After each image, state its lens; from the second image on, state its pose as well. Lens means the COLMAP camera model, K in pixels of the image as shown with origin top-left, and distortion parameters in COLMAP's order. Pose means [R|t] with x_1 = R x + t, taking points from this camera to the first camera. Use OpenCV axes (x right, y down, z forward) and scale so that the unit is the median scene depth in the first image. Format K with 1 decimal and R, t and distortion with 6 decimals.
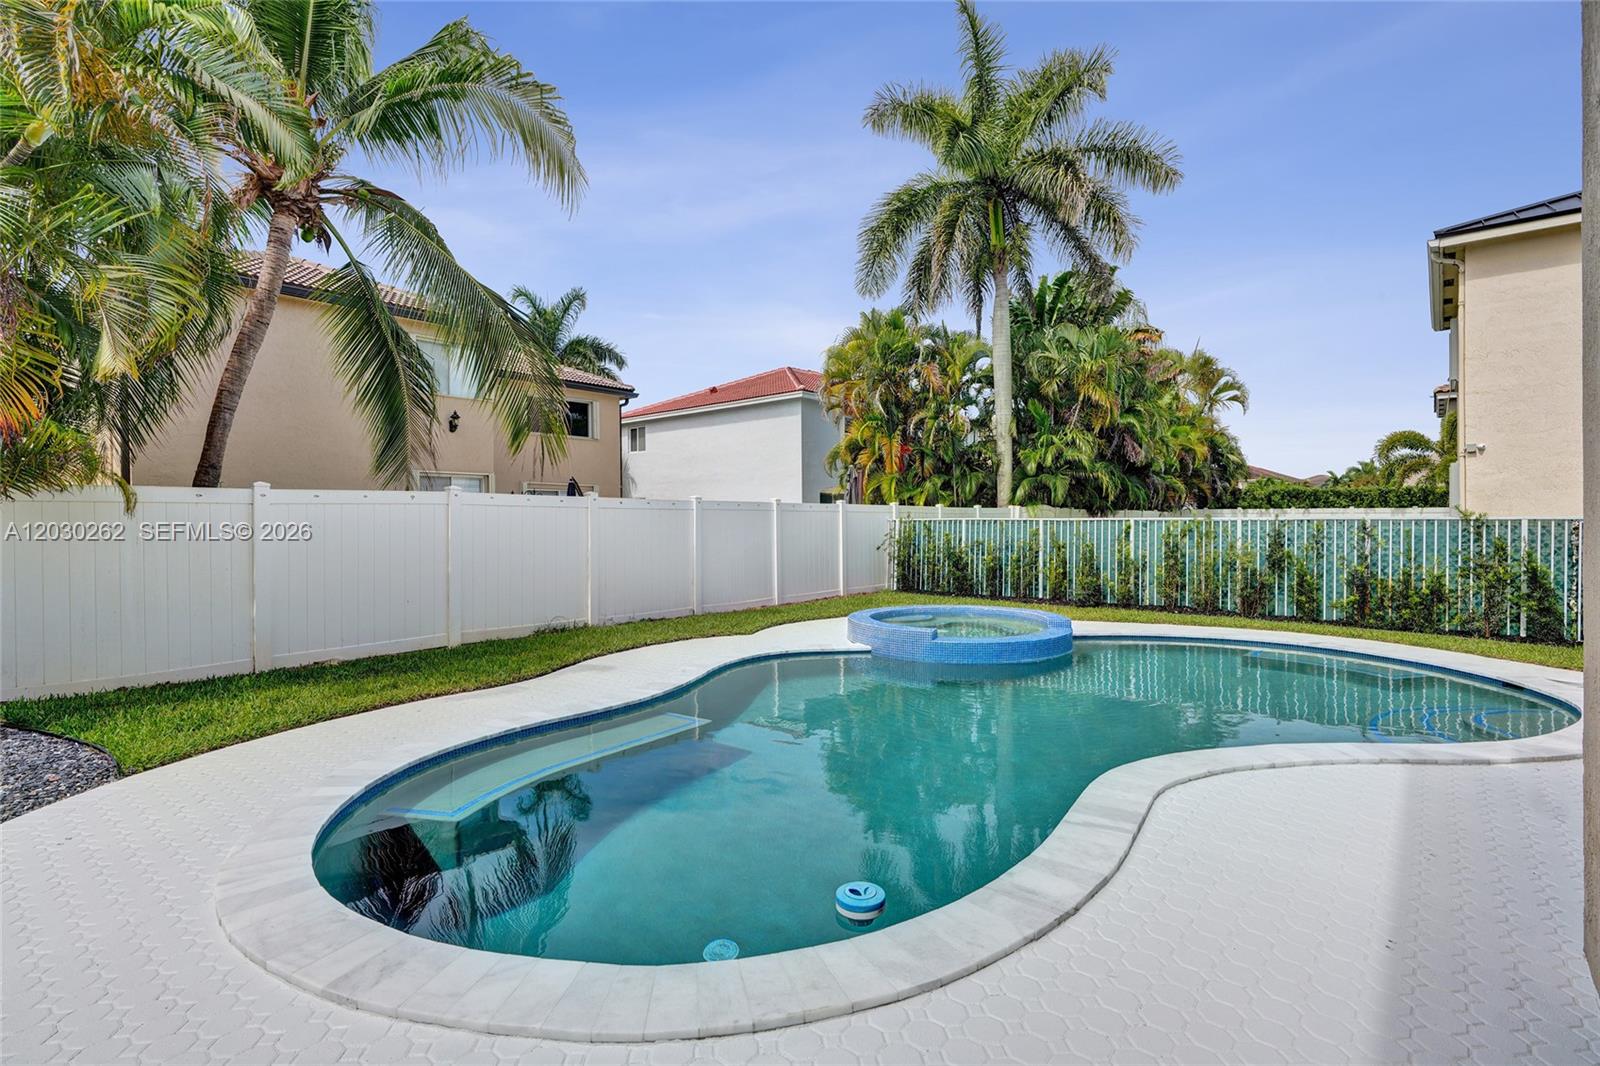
lens RADIAL K [[755.4, 0, 806.2], [0, 755.4, 522.1], [0, 0, 1]] dist [-0.002995, -0.000578]
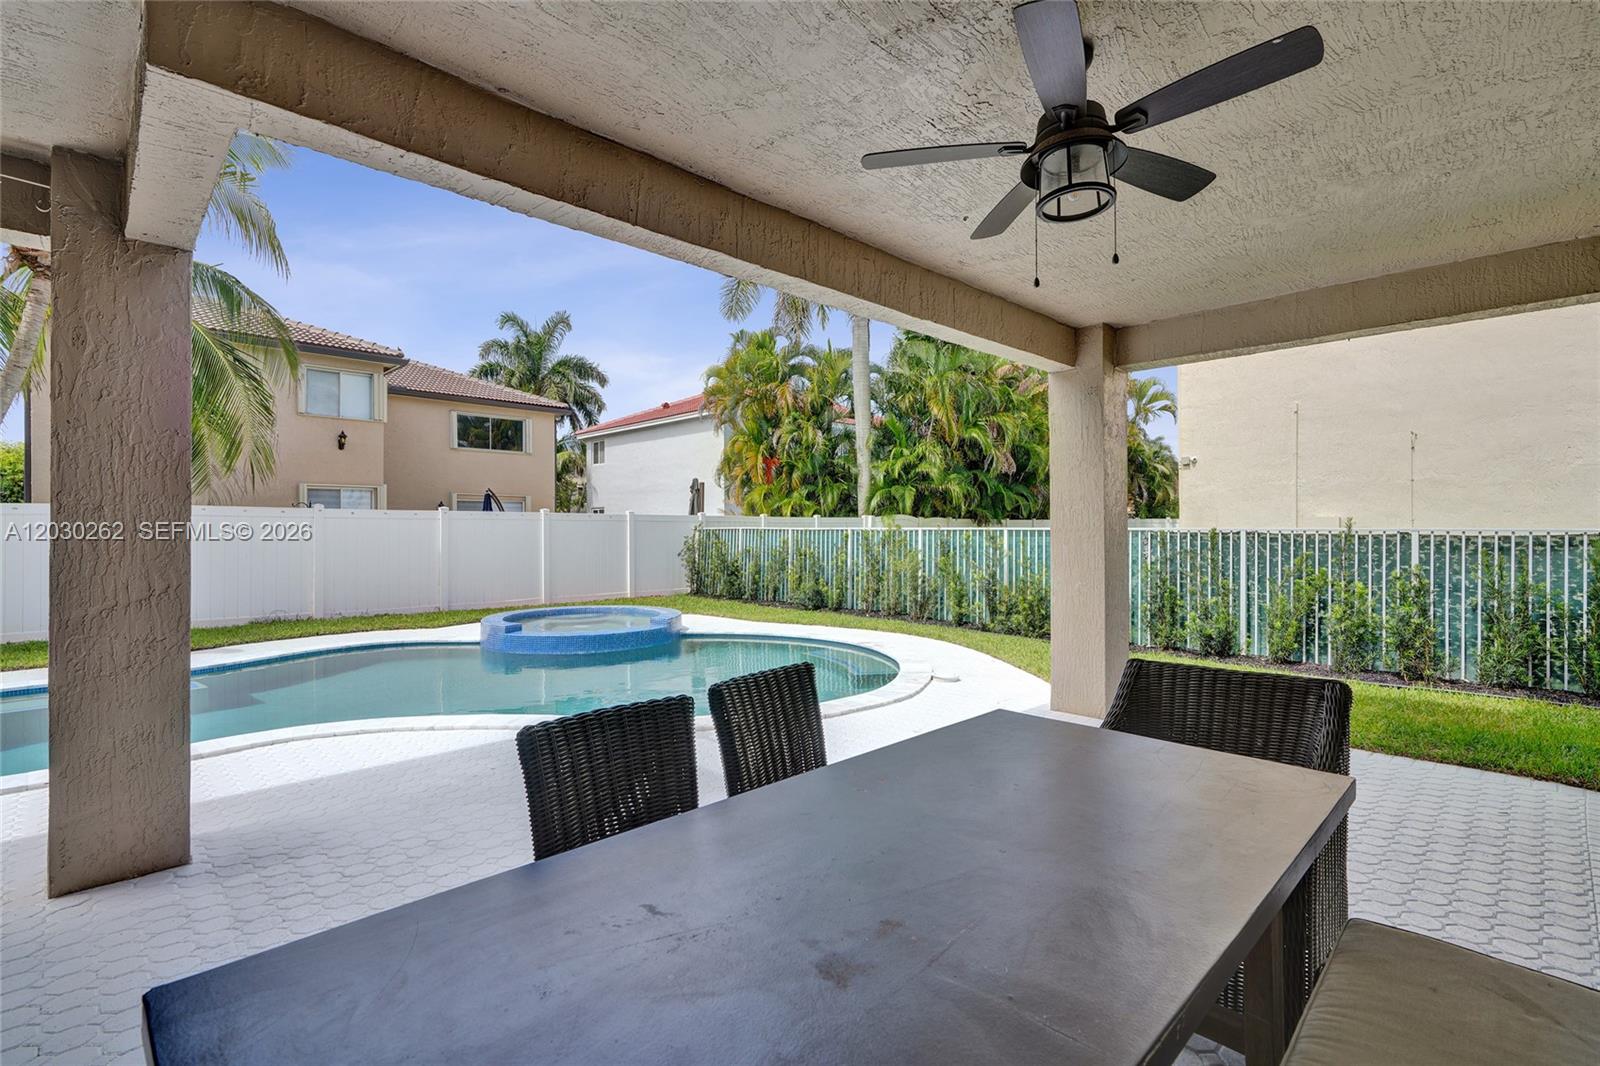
lens RADIAL K [[738.3, 0, 808.9], [0, 738.3, 529.2], [0, 0, 1]] dist [-0.000463, 0.000487]
pose [[0.995475, 0.003971, -0.094942, 0.290938], [-0.004100, 0.999991, -0.001159, -0.000878], [0.094937, 0.001543, 0.995482, -0.028941]]
